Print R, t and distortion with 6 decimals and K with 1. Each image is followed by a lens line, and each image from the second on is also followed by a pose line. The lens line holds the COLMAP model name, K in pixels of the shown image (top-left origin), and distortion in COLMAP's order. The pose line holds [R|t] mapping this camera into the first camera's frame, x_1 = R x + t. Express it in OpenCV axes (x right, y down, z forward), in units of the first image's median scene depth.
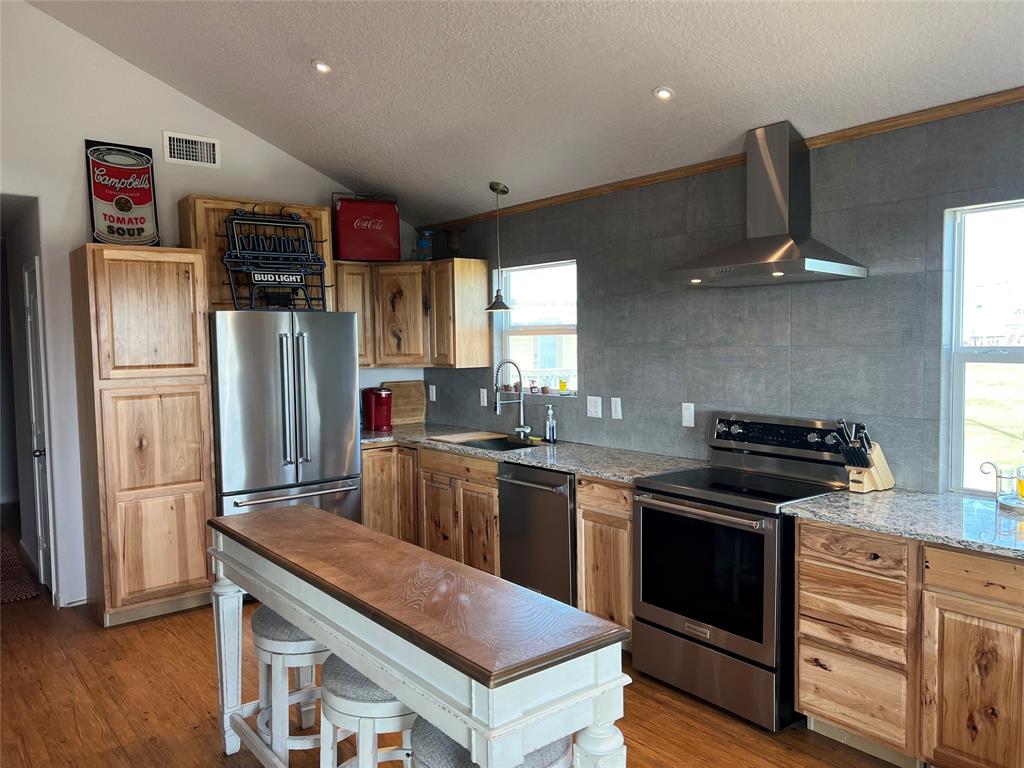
lens RADIAL K [[758.4, 0, 512.0], [0, 758.4, 384.0], [0, 0, 1]] dist [0.083719, -0.092863]
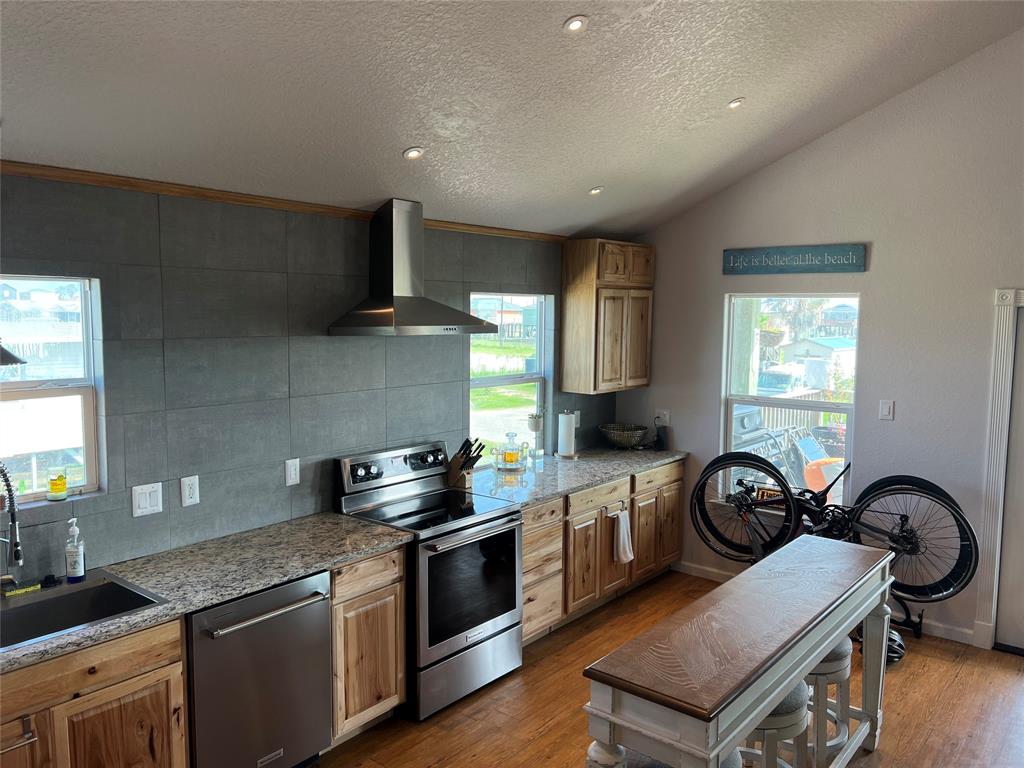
lens RADIAL K [[762.2, 0, 505.5], [0, 762.2, 389.3], [0, 0, 1]] dist [0.082329, -0.096103]
pose [[-0.195519, -0.083053, 0.977177, -0.637433], [0.060759, 0.993468, 0.096595, -0.117978], [-0.978816, 0.078258, -0.189196, 0.825397]]
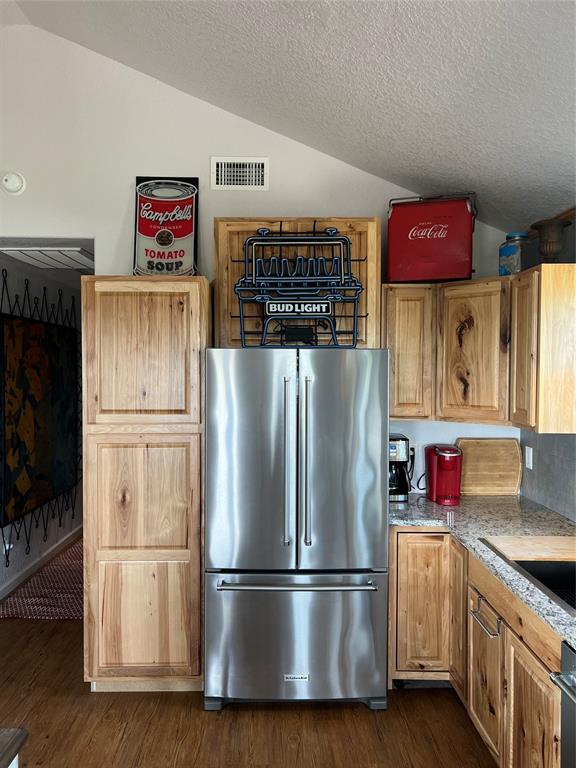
lens RADIAL K [[568.8, 0, 288.2], [0, 568.8, 388.4], [0, 0, 1]] dist [0.083719, -0.092863]
pose [[0.793039, 0.038508, -0.607953, 0.062286], [-0.054277, 0.998497, -0.007555, -0.051035], [0.606749, 0.038990, 0.793937, 0.554900]]
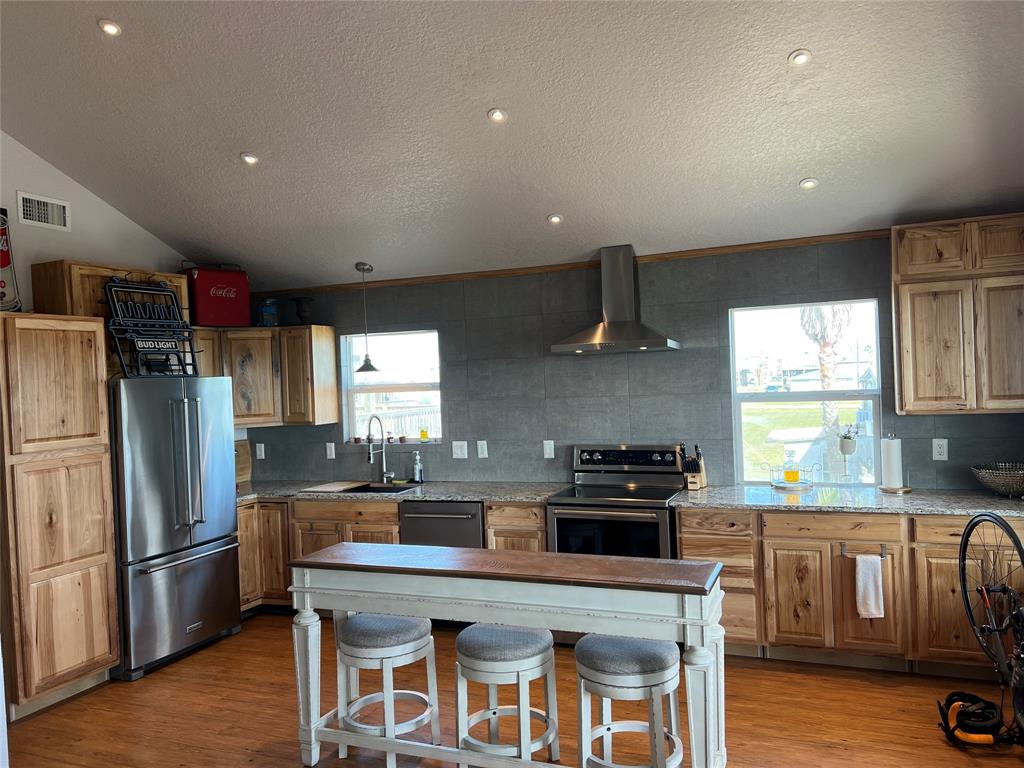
lens RADIAL K [[762.2, 0, 505.5], [0, 762.2, 389.3], [0, 0, 1]] dist [0.082329, -0.096103]
pose [[0.876136, -0.028009, 0.481249, -0.424113], [0.056805, 0.997354, -0.045370, -0.007338], [-0.478705, 0.067088, 0.875409, -0.119838]]
